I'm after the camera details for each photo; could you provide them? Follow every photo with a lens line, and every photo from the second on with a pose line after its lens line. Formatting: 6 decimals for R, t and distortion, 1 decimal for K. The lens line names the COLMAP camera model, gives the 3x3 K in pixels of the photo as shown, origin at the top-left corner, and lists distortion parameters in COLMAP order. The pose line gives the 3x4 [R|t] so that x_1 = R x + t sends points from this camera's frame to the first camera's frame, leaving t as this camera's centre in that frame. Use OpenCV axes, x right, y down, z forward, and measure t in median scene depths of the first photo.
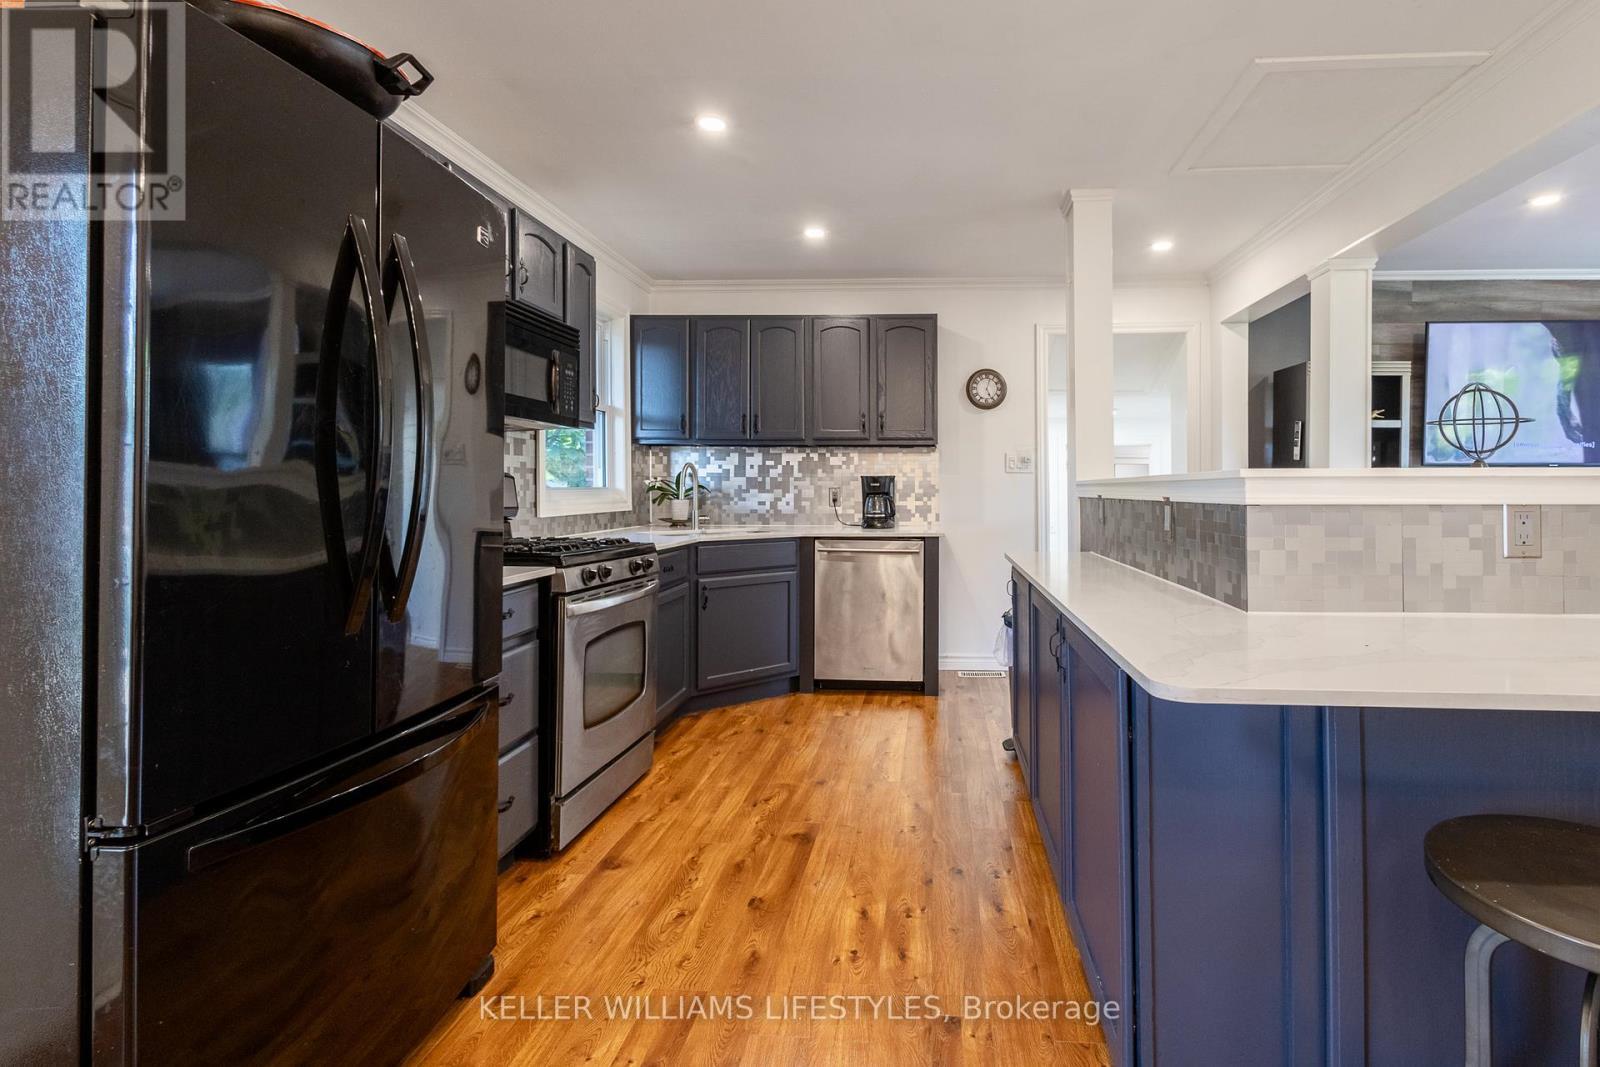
lens RADIAL K [[761.8, 0, 899.7], [0, 761.8, 487.7], [0, 0, 1]] dist [-0.003011, -0.001432]
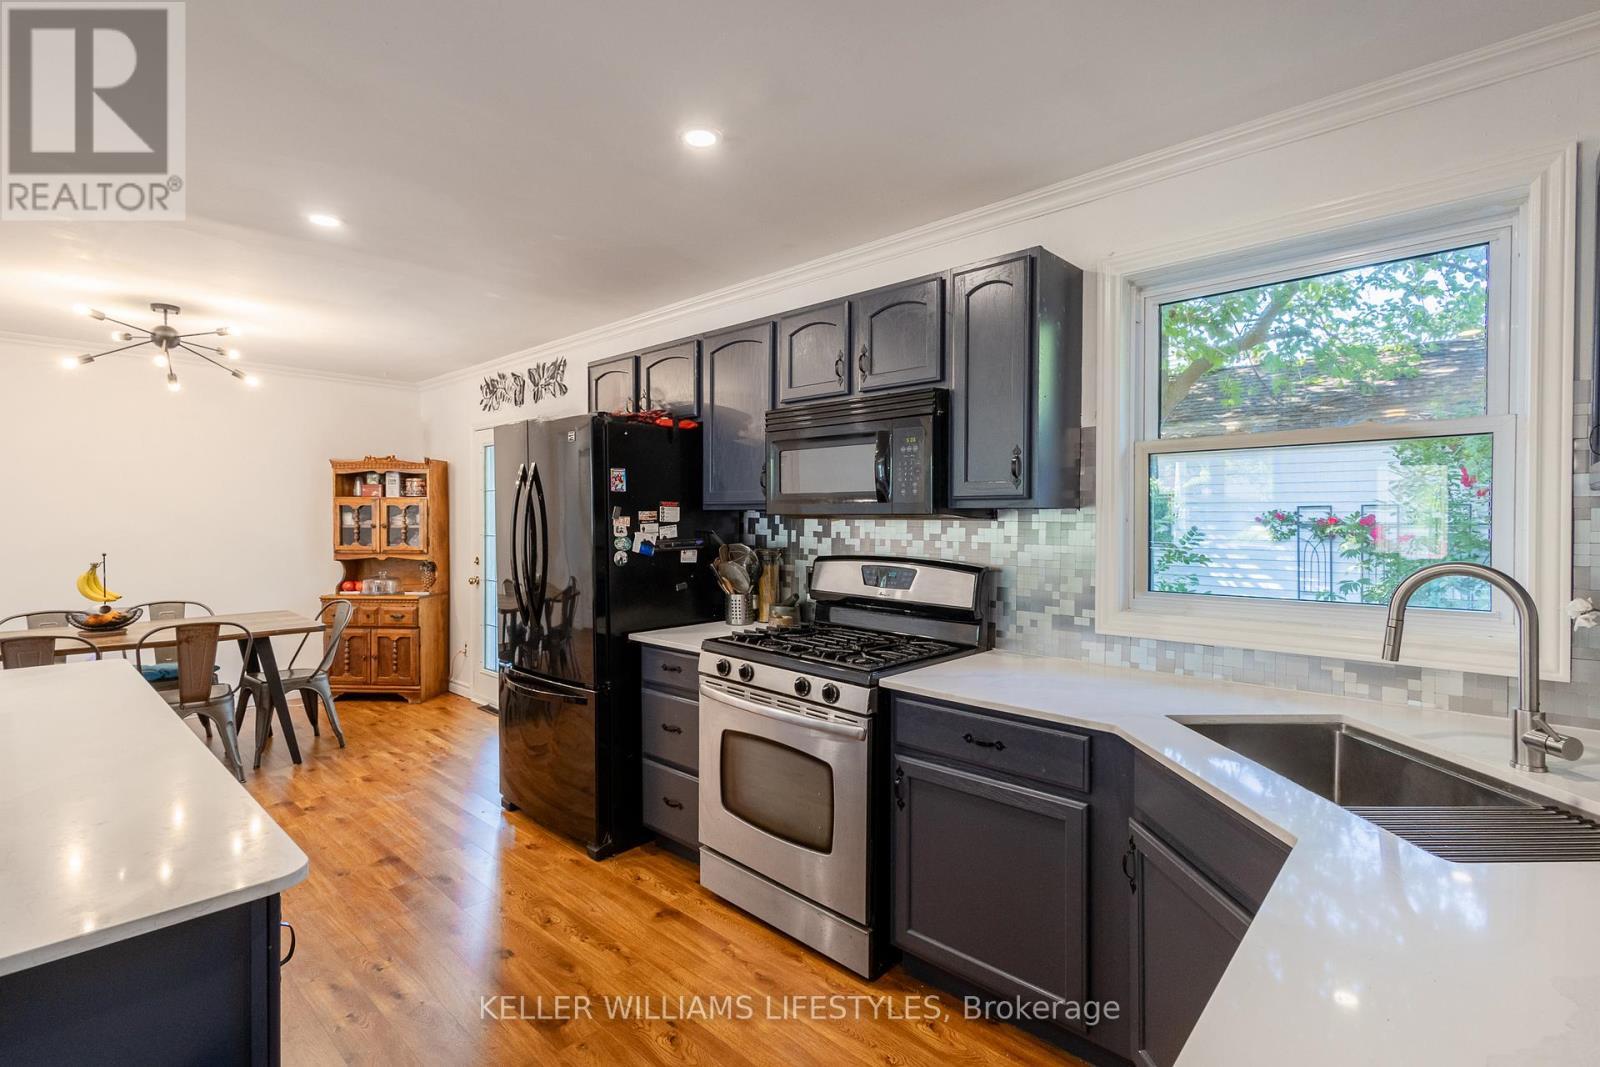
lens RADIAL K [[732.1, 0, 794.7], [0, 732.1, 539.9], [0, 0, 1]] dist [0.009221, -0.001216]
pose [[-0.643965, 0.021607, -0.764750, 0.168987], [-0.001032, 0.999576, 0.029112, -0.050476], [0.765055, 0.019536, -0.643669, 0.953568]]
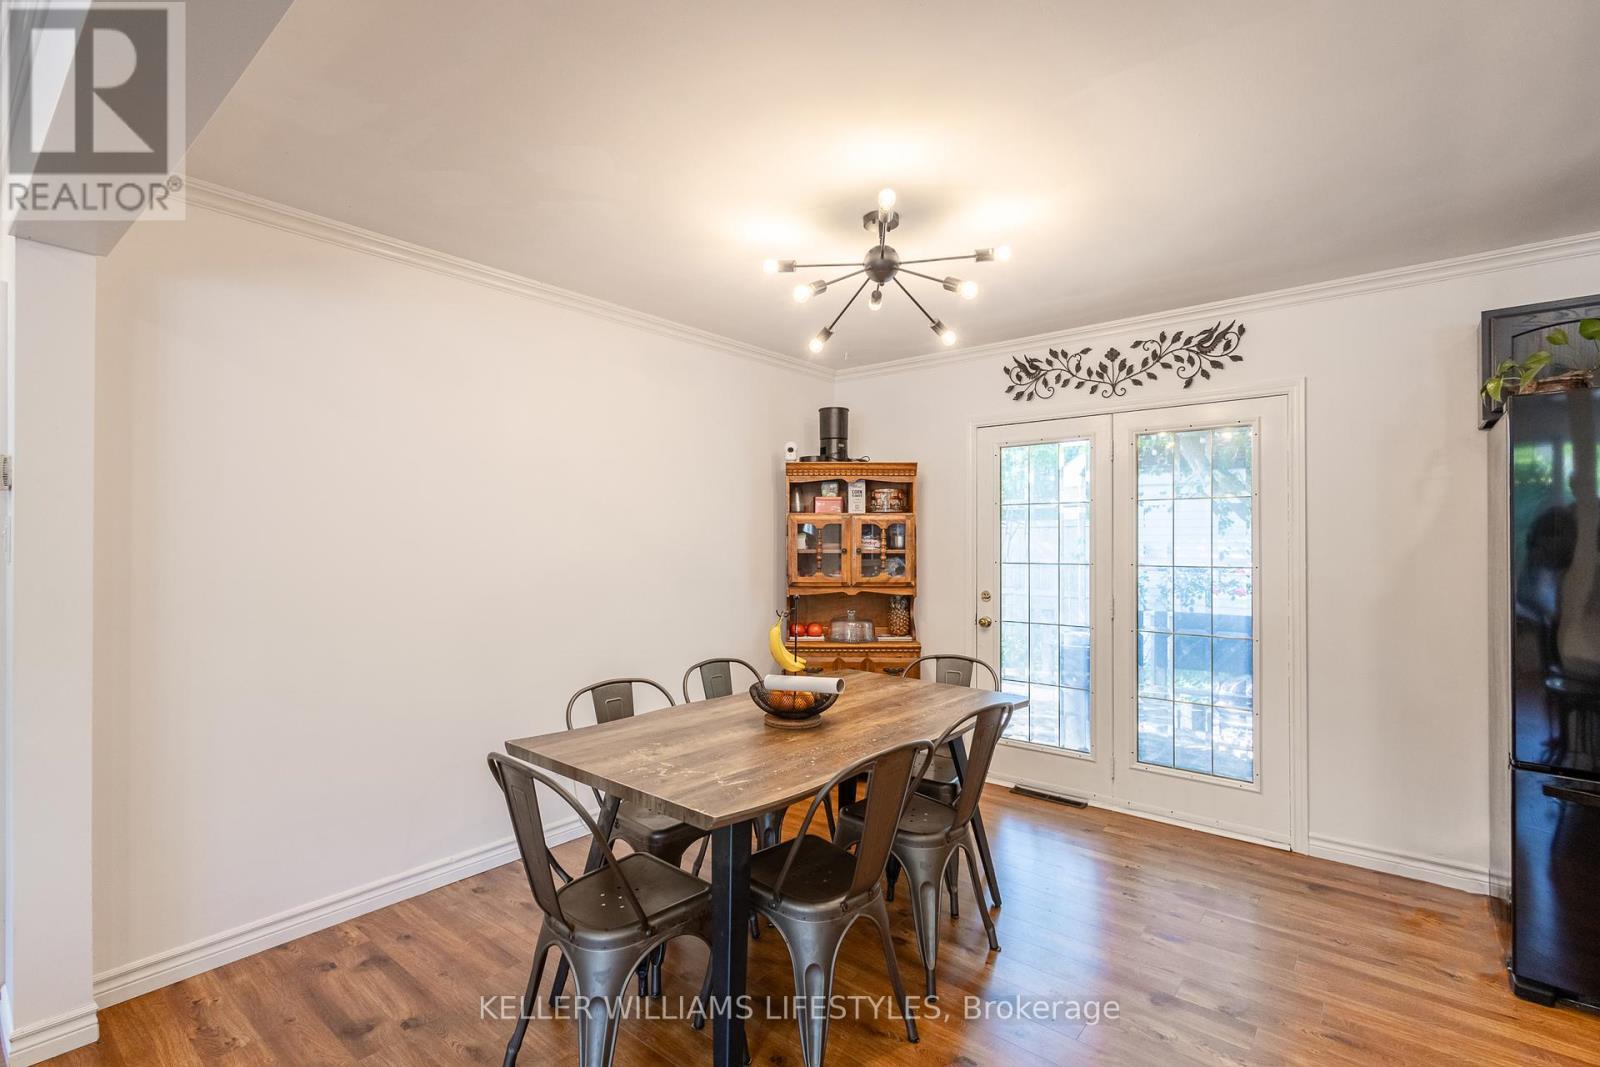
lens RADIAL K [[732.1, 0, 796.9], [0, 732.1, 533.2], [0, 0, 1]] dist [0.009221, -0.001216]
pose [[-0.596332, -0.007991, -0.802698, 0.464386], [0.002289, 0.999929, -0.011655, -0.048692], [0.802735, -0.008788, -0.596272, 0.129881]]
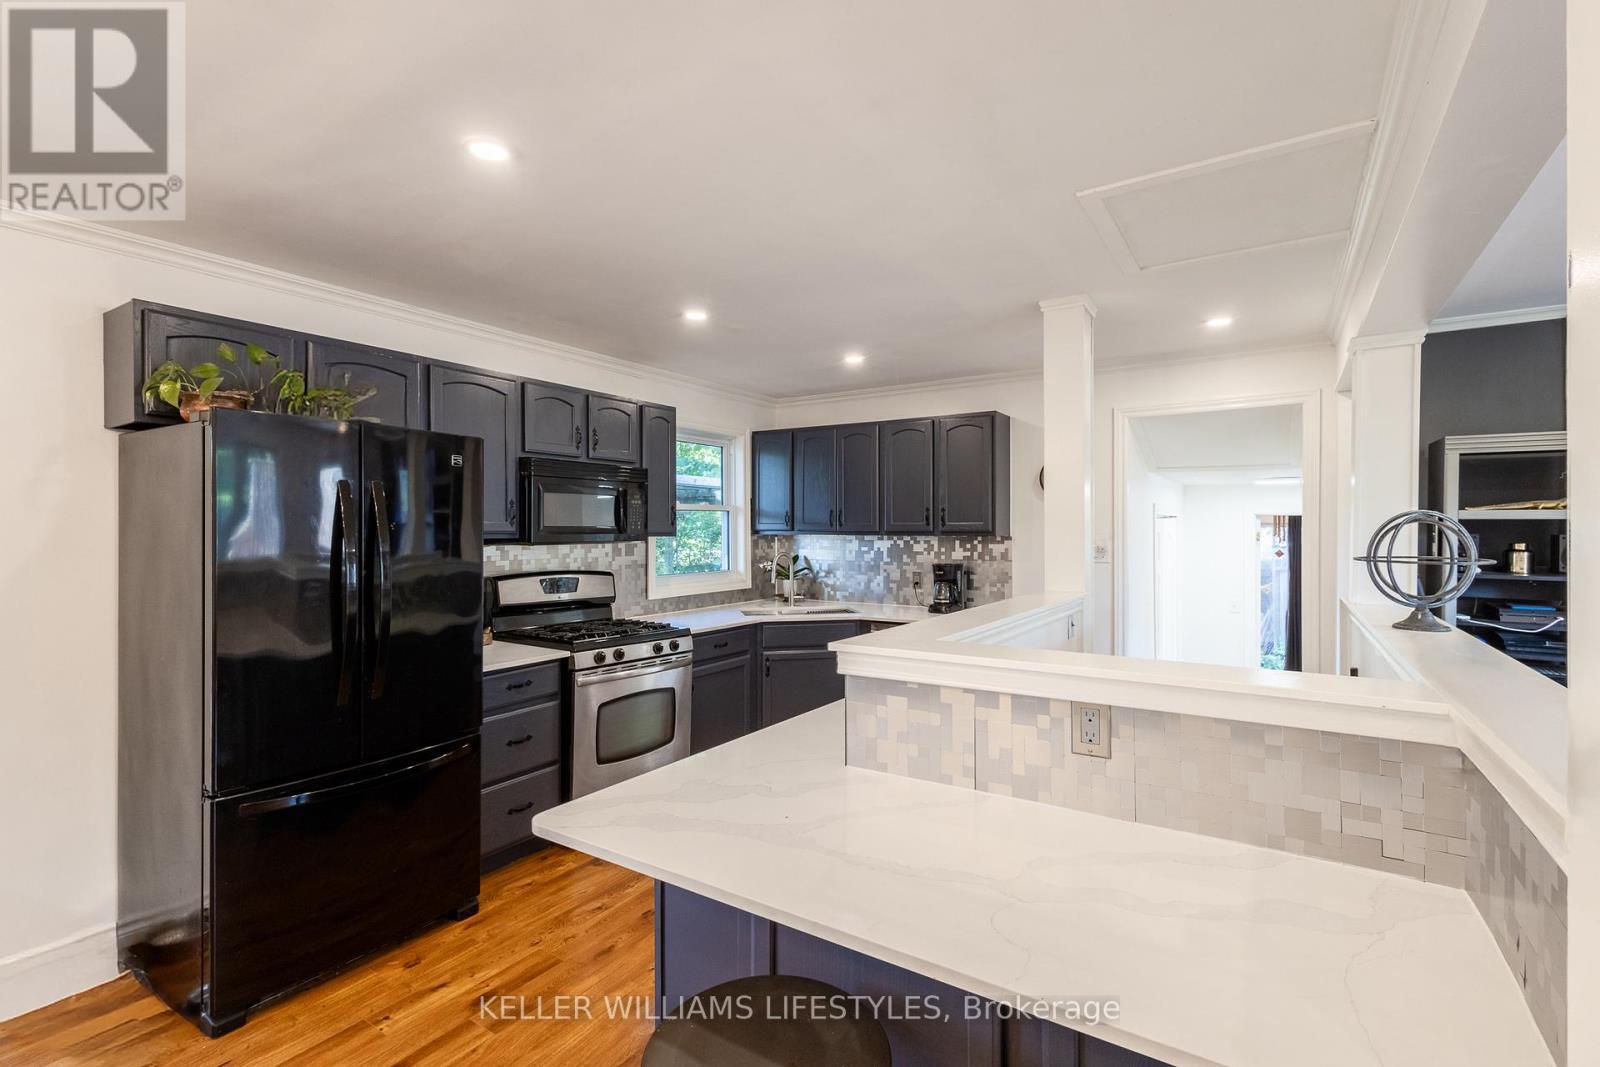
lens RADIAL K [[732.1, 0, 806.3], [0, 732.1, 539.6], [0, 0, 1]] dist [0.009221, -0.001216]
pose [[0.864084, 0.006692, -0.503304, 0.336960], [0.000578, 0.999898, 0.014287, -0.067878], [0.503348, -0.012636, 0.863991, 0.006039]]
